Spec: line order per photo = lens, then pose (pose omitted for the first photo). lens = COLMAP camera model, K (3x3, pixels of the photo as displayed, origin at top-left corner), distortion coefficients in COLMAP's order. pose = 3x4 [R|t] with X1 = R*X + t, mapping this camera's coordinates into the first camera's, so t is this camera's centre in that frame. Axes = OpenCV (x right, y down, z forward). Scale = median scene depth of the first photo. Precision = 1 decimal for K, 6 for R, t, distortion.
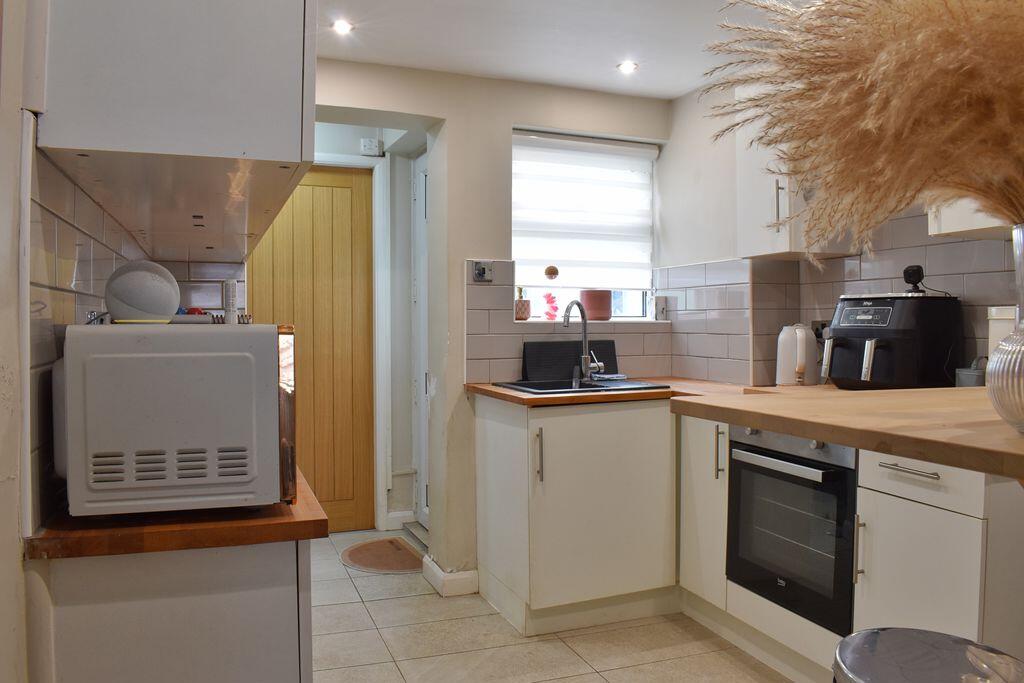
lens RADIAL K [[814.1, 0, 515.6], [0, 814.1, 339.6], [0, 0, 1]] dist [-0.017729, -0.005339]
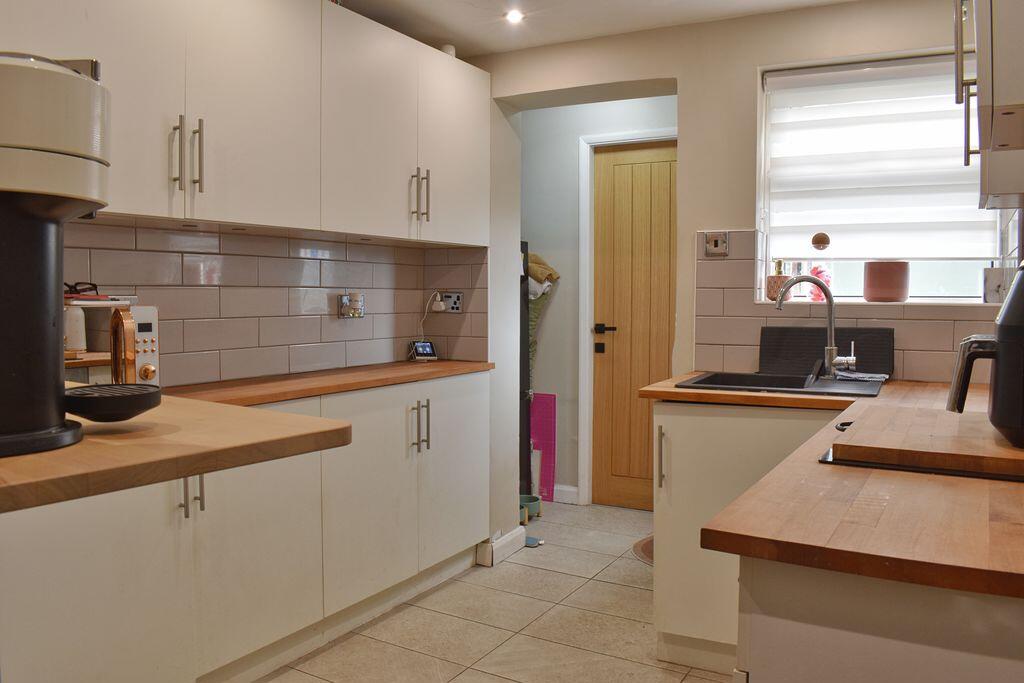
lens RADIAL K [[814.1, 0, 516.6], [0, 814.1, 343.4], [0, 0, 1]] dist [-0.017729, -0.005339]
pose [[0.646211, 0.048563, -0.761613, 0.483979], [-0.023290, 0.998763, 0.043923, -0.010631], [0.762804, -0.010646, 0.646542, 0.268741]]
